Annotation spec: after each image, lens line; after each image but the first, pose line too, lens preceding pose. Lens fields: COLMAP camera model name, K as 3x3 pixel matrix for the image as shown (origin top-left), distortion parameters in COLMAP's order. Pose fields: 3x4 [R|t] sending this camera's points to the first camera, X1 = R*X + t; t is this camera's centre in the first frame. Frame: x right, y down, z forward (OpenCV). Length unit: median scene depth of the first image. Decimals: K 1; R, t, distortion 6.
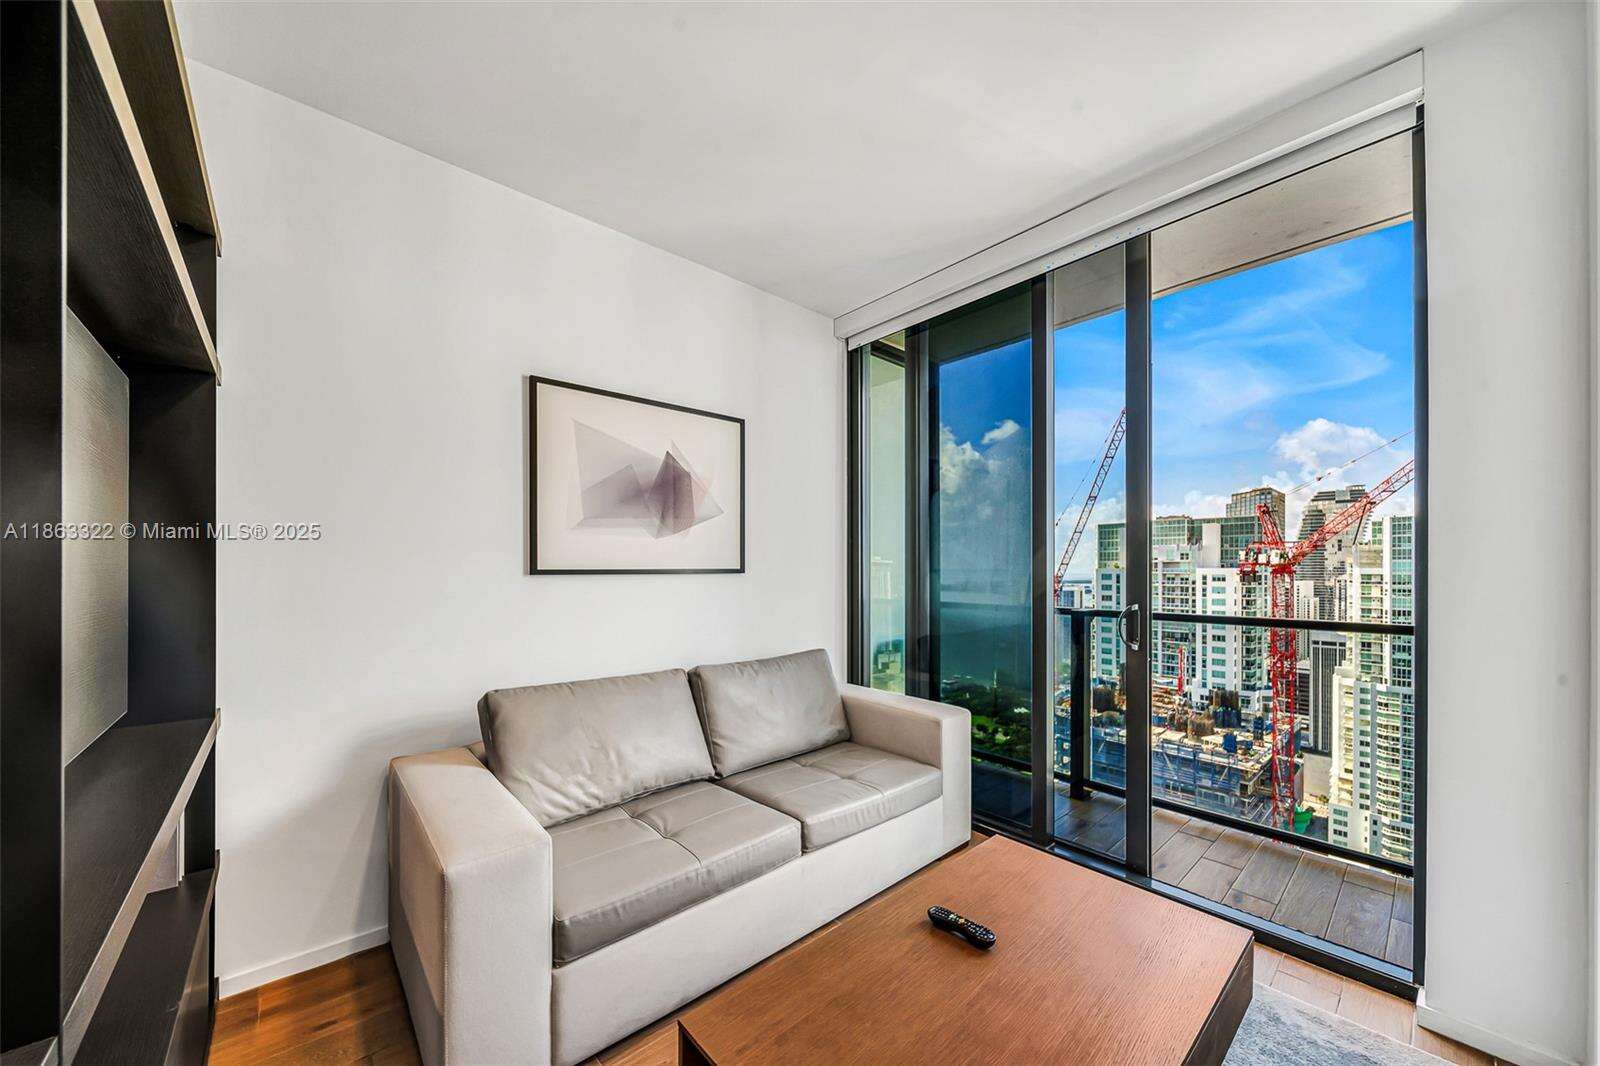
lens RADIAL K [[592.6, 0, 784.4], [0, 592.6, 569.3], [0, 0, 1]] dist [0.003193, -0.002344]
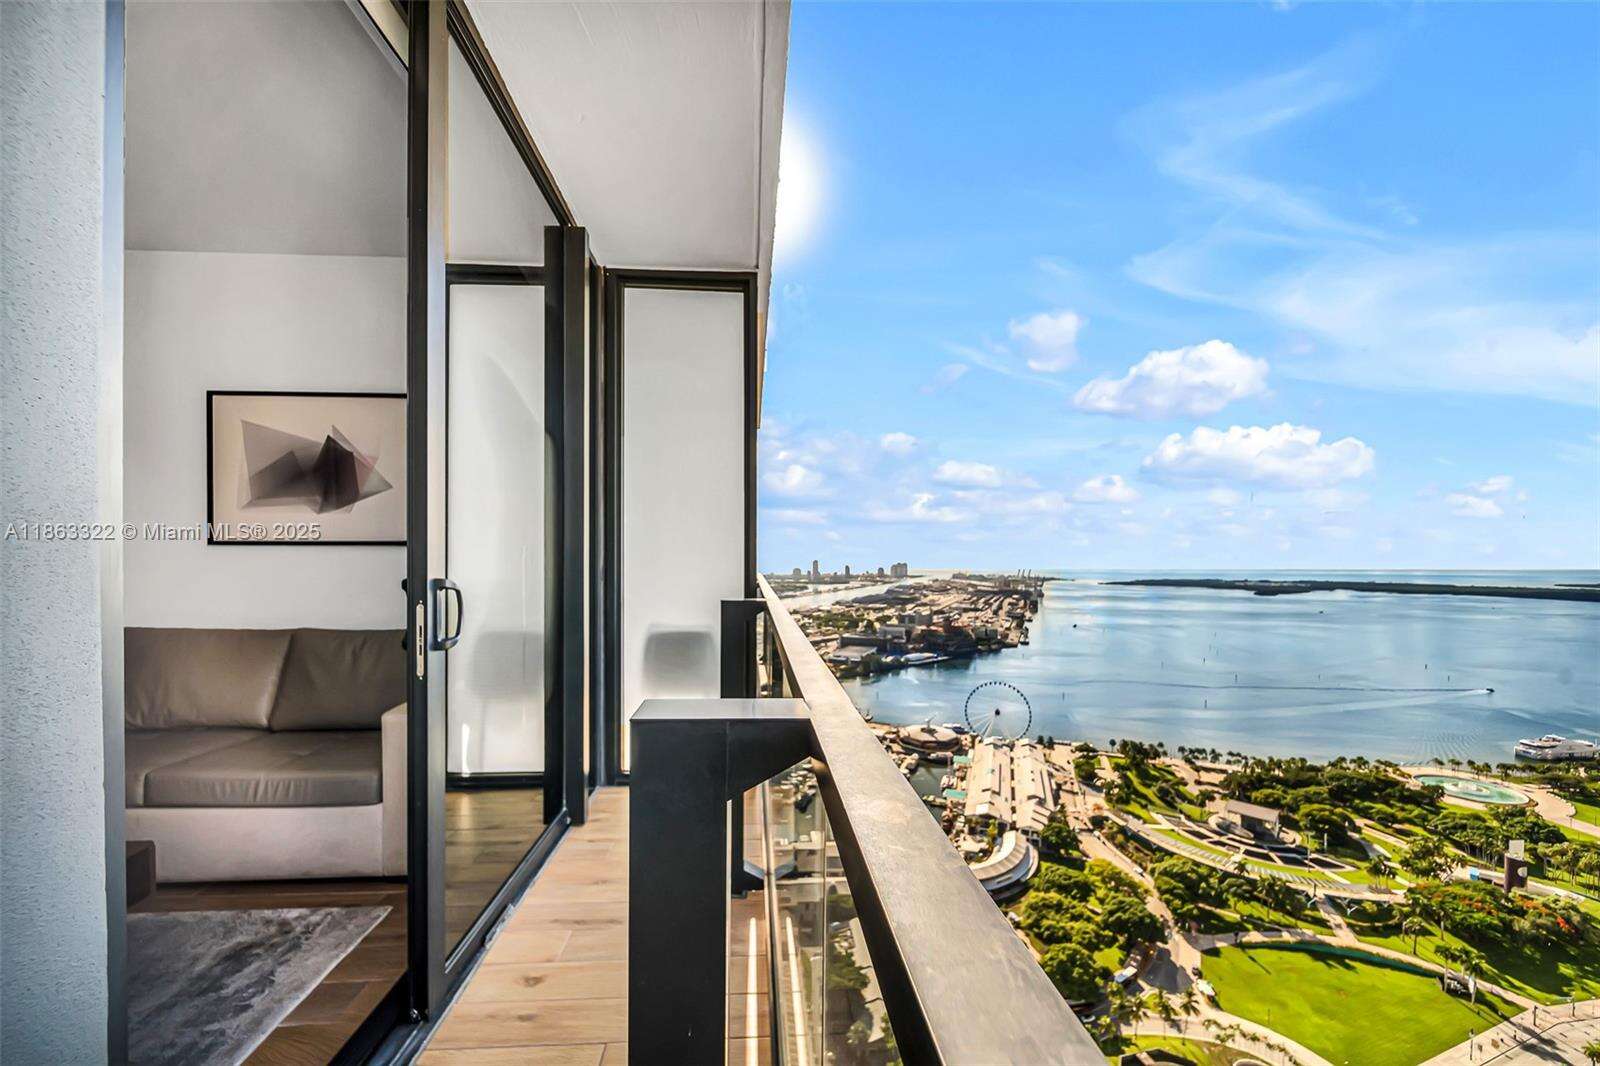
lens RADIAL K [[592.6, 0, 790.2], [0, 592.6, 574.0], [0, 0, 1]] dist [0.003193, -0.002344]
pose [[0.780936, 0.014867, -0.624435, 1.159416], [-0.002894, 0.999792, 0.020185, 0.035017], [0.624605, -0.013956, 0.780816, 0.661497]]
